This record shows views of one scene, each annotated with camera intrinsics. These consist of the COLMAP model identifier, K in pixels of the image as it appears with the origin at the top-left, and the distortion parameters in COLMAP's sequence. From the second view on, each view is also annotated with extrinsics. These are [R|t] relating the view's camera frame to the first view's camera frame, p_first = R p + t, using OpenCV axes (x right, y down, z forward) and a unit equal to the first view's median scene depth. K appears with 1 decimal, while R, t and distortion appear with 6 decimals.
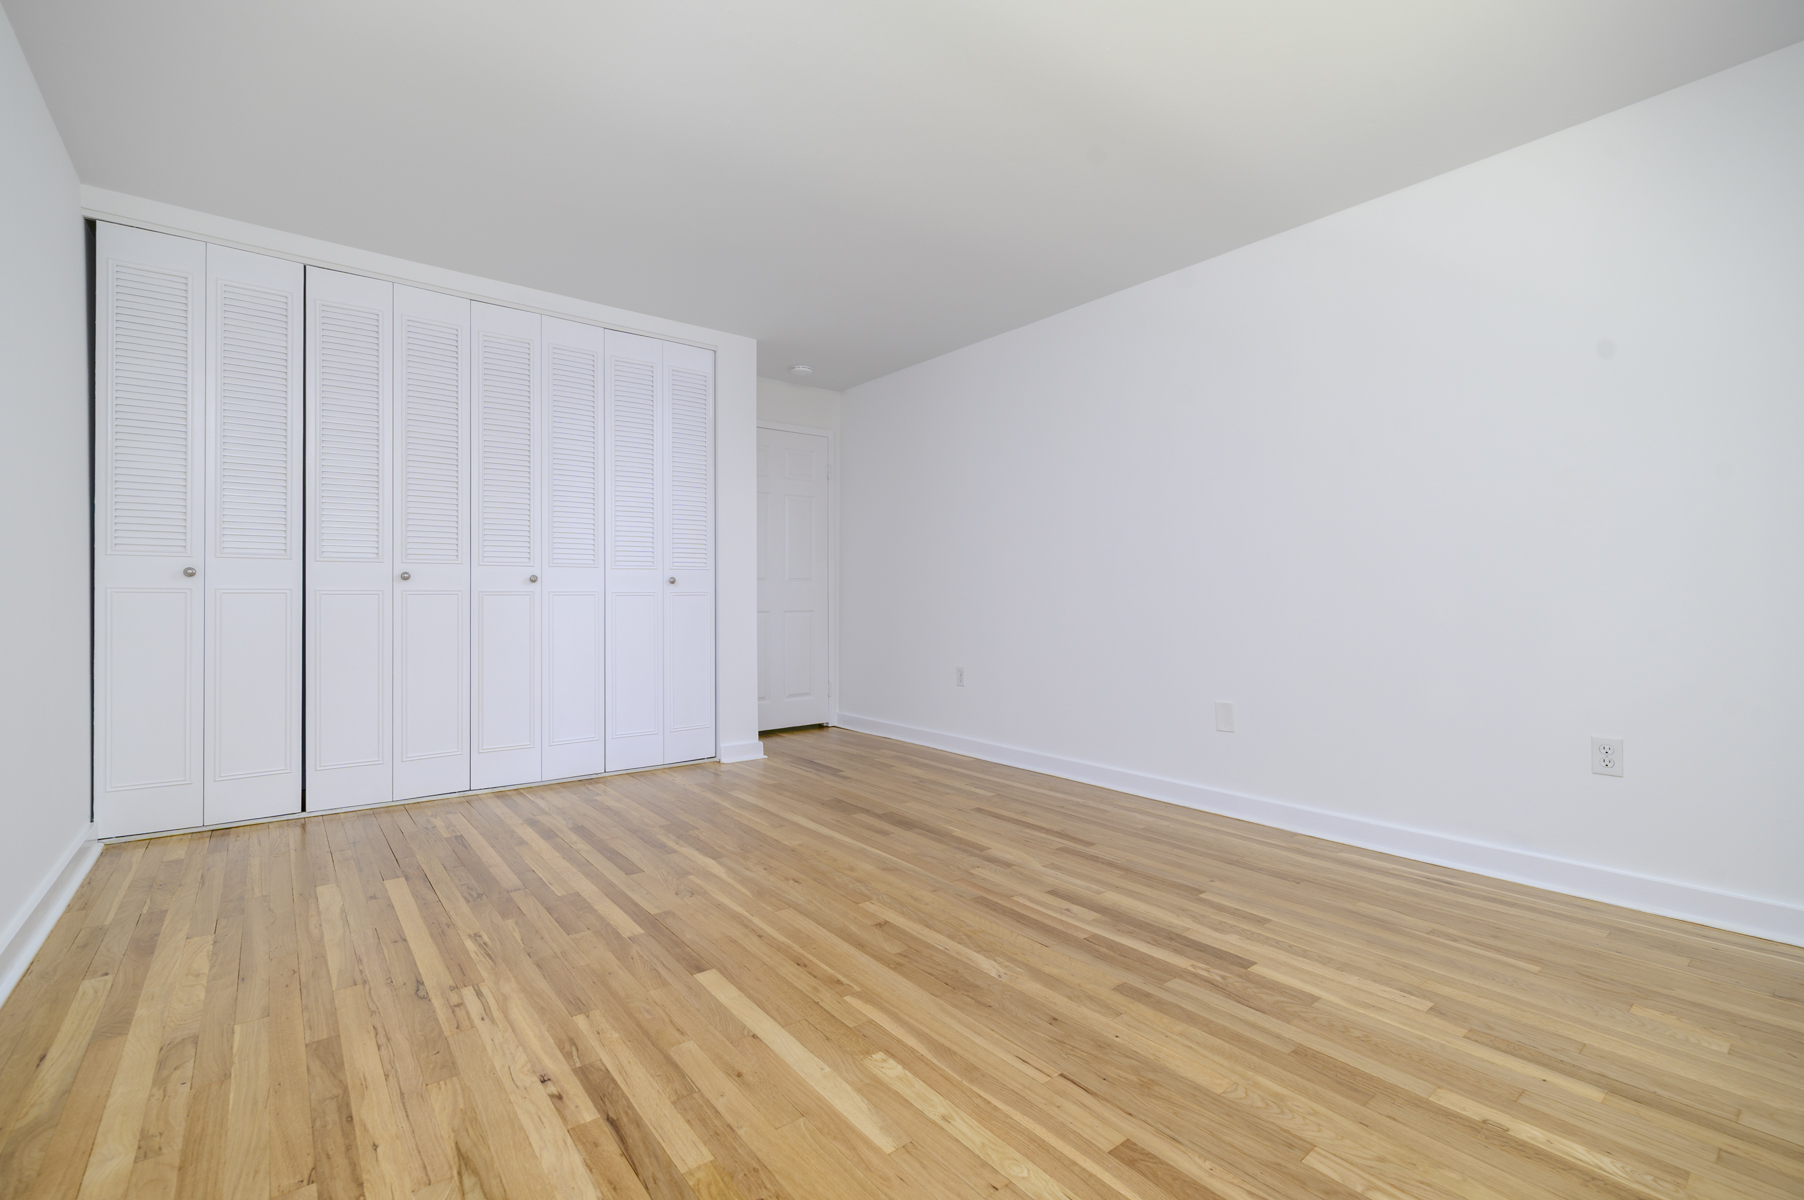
lens RADIAL K [[794.0, 0, 893.9], [0, 794.0, 594.6], [0, 0, 1]] dist [-0.001542, -0.000018]
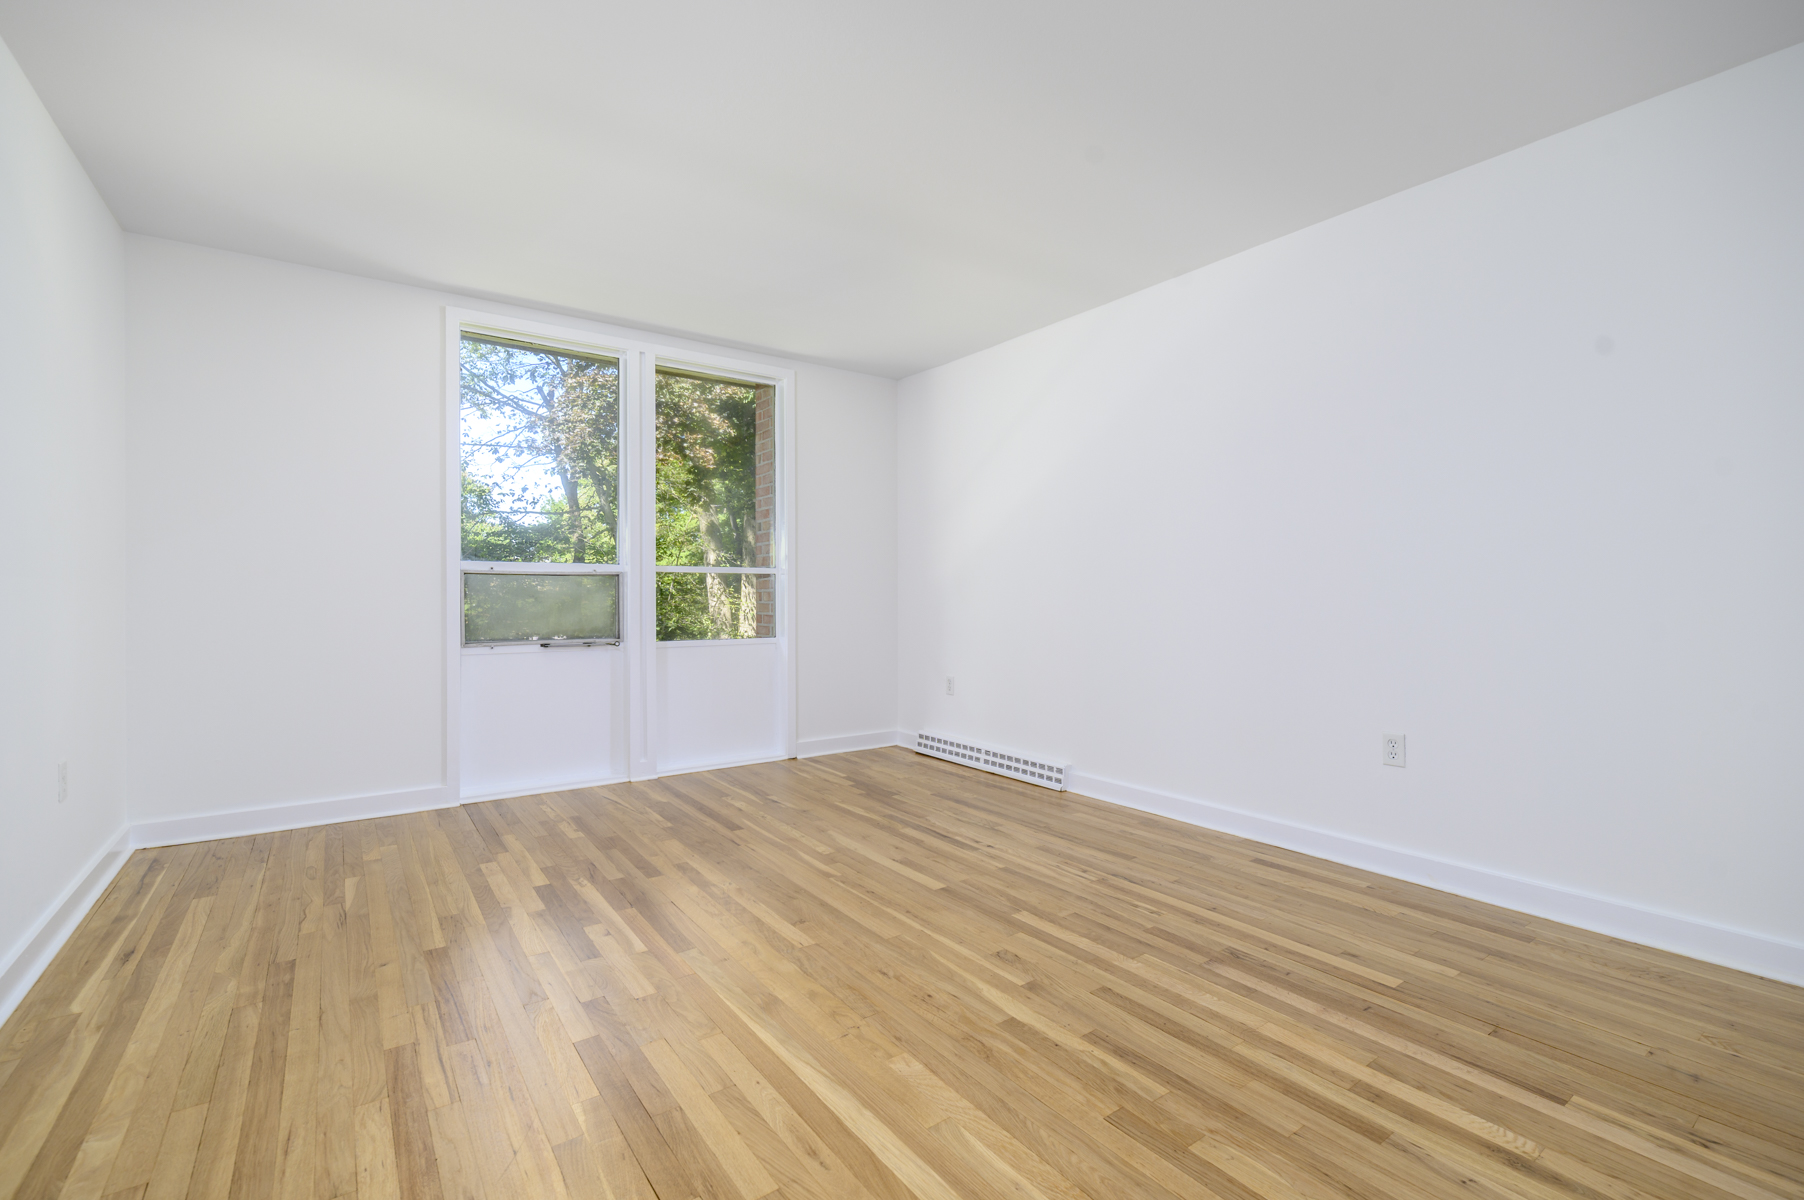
lens RADIAL K [[794.0, 0, 893.9], [0, 794.0, 594.6], [0, 0, 1]] dist [-0.001542, -0.000018]
pose [[-0.998753, 0.000236, 0.049921, -0.202852], [0.000364, 0.999997, 0.002552, -0.032871], [-0.049921, 0.002567, -0.998750, 2.122488]]
